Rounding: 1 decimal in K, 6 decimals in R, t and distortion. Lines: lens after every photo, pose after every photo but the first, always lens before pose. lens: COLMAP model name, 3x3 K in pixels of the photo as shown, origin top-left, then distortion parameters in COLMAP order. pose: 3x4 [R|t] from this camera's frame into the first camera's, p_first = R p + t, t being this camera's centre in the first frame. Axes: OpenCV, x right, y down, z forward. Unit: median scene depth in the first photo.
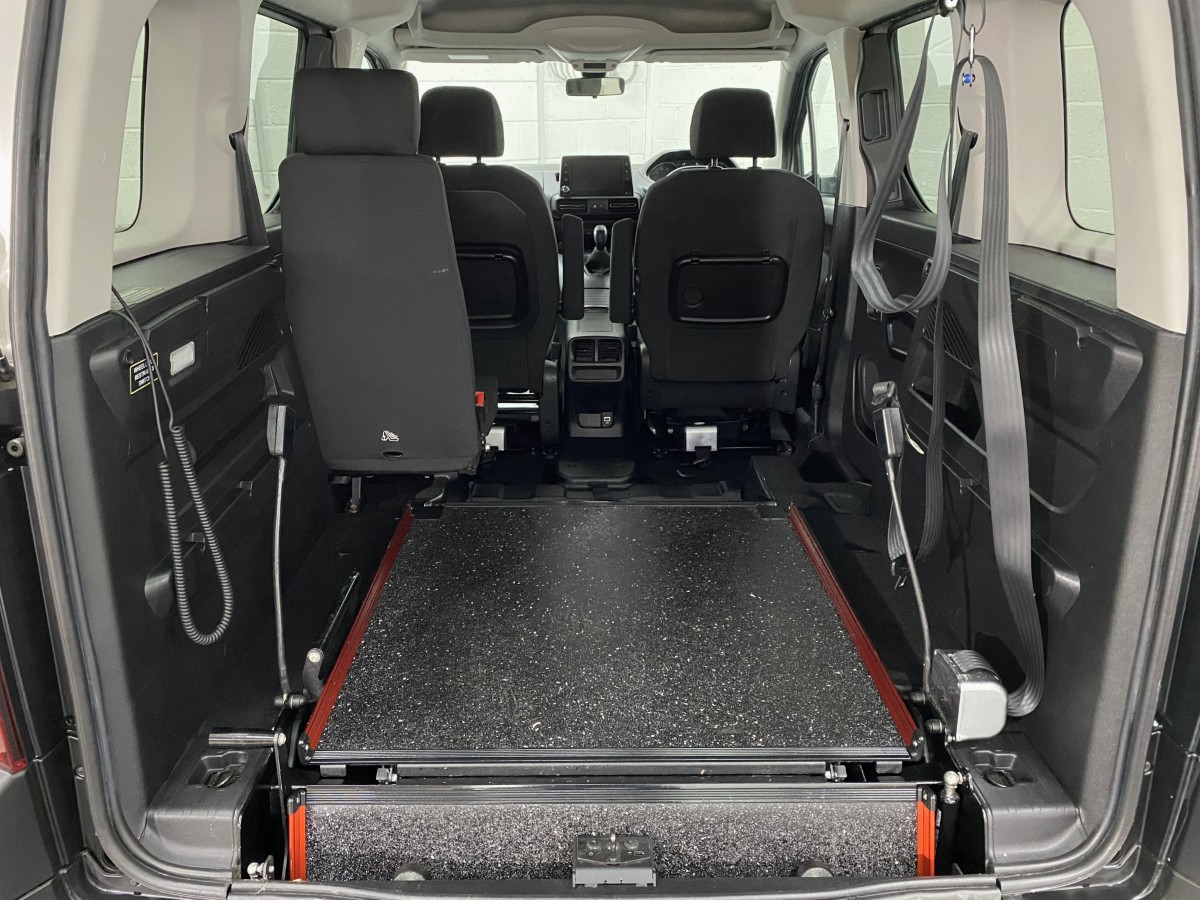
lens RADIAL K [[928.3, 0, 598.8], [0, 928.3, 449.8], [0, 0, 1]] dist [0.012445, -0.002013]
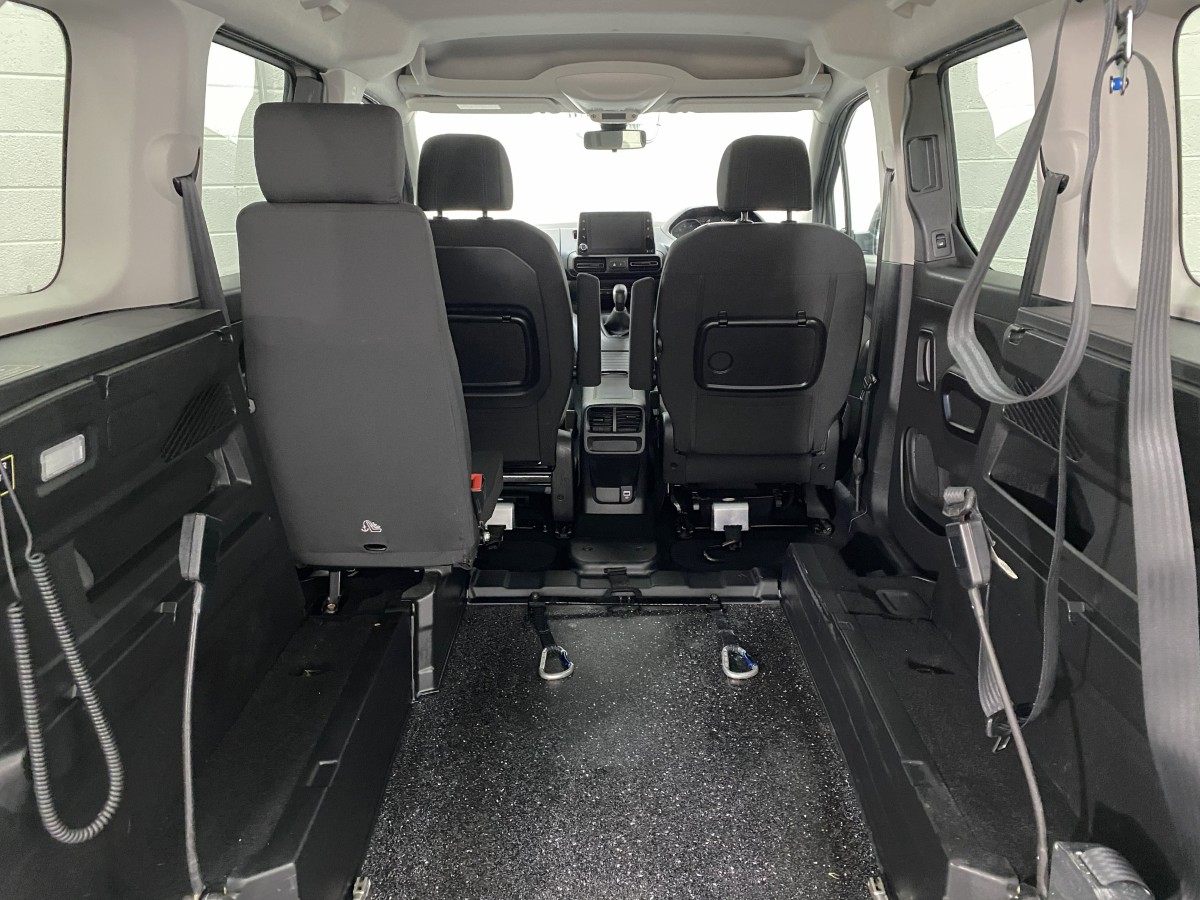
lens RADIAL K [[903.4, 0, 611.4], [0, 903.4, 444.3], [0, 0, 1]] dist [0.010678, -0.001112]
pose [[0.999921, 0.001786, -0.012445, 0.005518], [-0.002541, 0.998138, -0.060942, -0.030240], [0.012313, 0.060968, 0.998064, 0.121783]]
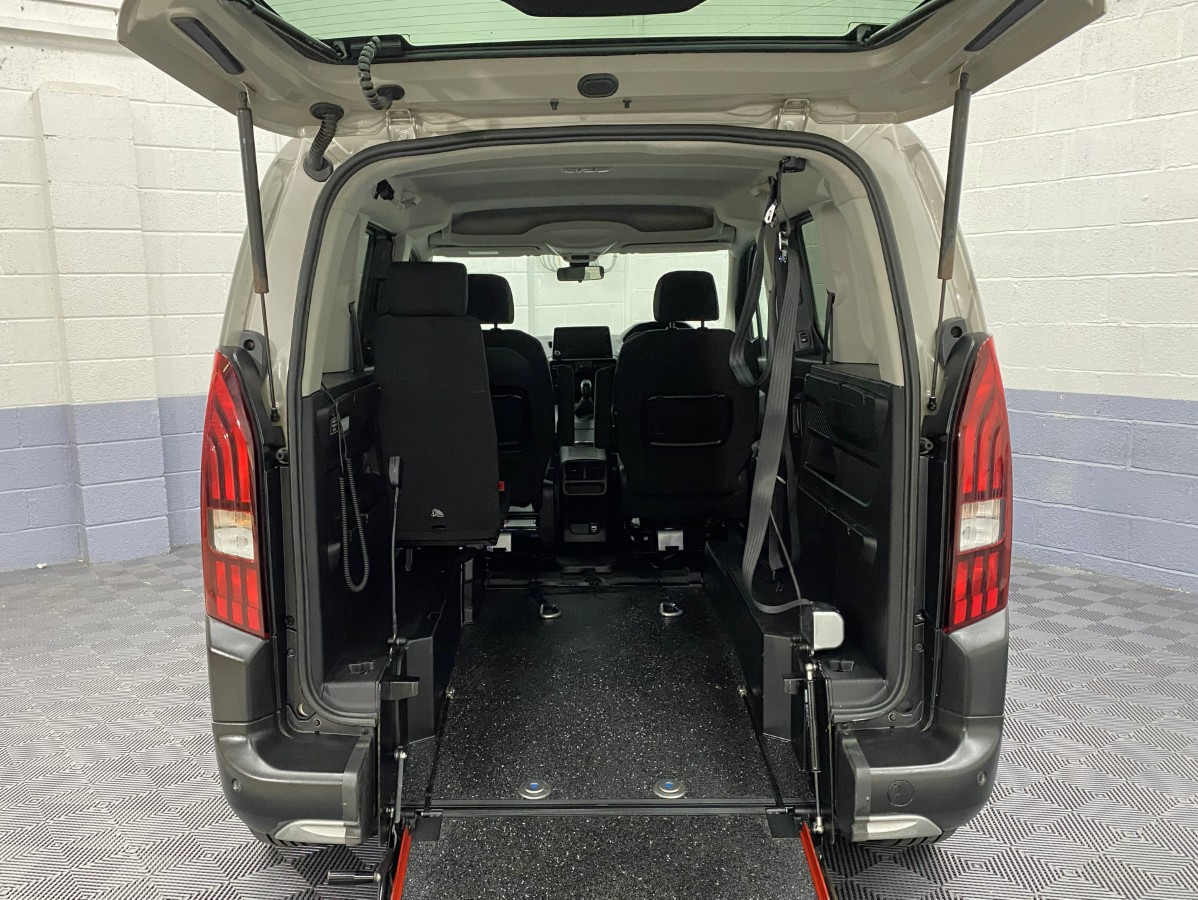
lens RADIAL K [[1023.2, 0, 542.7], [0, 1023.2, 483.8], [0, 0, 1]] dist [0.023692, 0.003075]
pose [[0.999216, -0.011229, -0.037974, -0.007075], [0.004468, 0.984799, -0.173641, 0.157049], [0.039347, 0.173335, 0.984077, -0.380814]]
